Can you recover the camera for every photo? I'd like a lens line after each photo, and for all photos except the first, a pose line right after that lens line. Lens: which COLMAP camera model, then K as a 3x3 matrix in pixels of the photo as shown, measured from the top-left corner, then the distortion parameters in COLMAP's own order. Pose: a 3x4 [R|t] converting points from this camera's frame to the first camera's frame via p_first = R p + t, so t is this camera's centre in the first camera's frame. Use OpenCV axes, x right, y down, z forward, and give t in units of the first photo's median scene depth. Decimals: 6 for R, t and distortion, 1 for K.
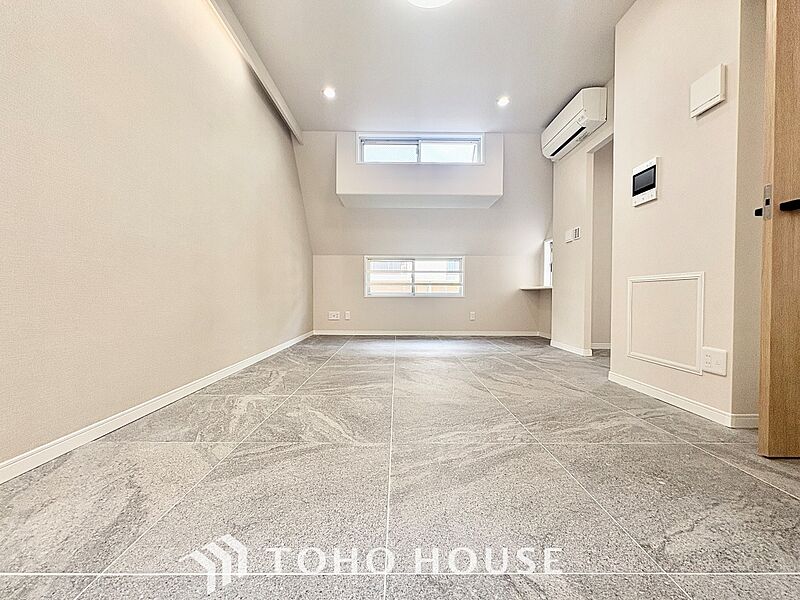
lens RADIAL K [[319.0, 0, 399.4], [0, 319.0, 301.2], [0, 0, 1]] dist [0.000067, 0.000210]
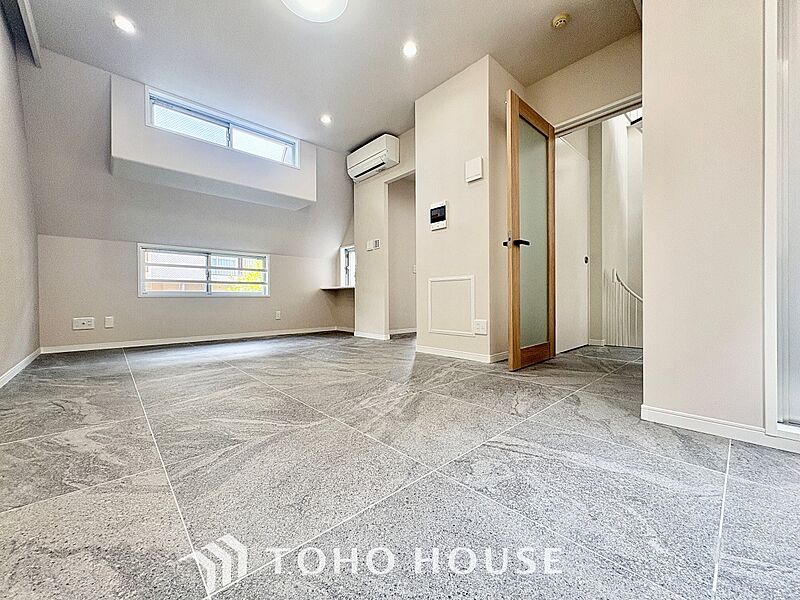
lens RADIAL K [[319.0, 0, 399.1], [0, 319.0, 302.4], [0, 0, 1]] dist [0.000067, 0.000210]
pose [[0.741261, -0.016795, 0.671007, -0.380398], [0.022415, 0.999749, 0.000261, 0.033445], [-0.670842, 0.014847, 0.741451, 0.012531]]
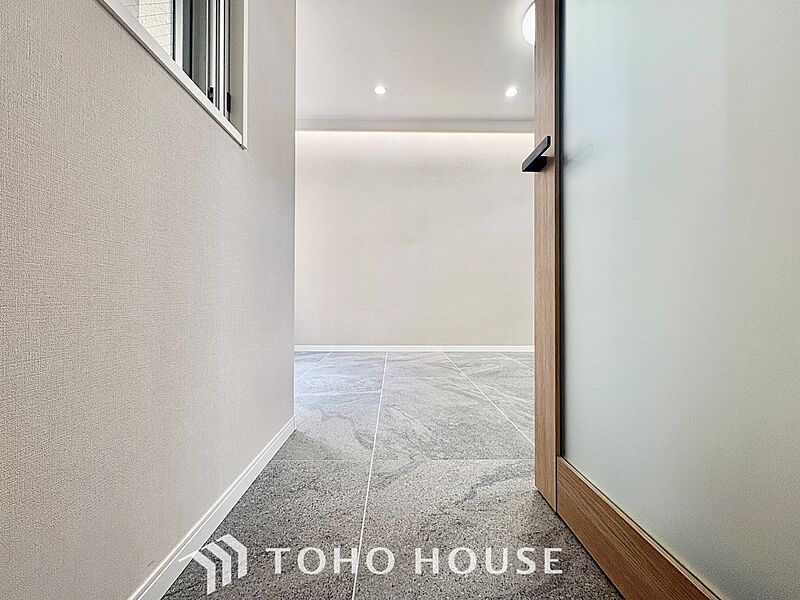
lens RADIAL K [[316.1, 0, 400.2], [0, 316.1, 302.6], [0, 0, 1]] dist [-0.002493, -0.000033]
pose [[0.013259, -0.009142, -0.999870, 1.135772], [-0.020148, 0.999753, -0.009408, 0.029227], [0.999709, 0.020270, 0.013072, 0.382626]]
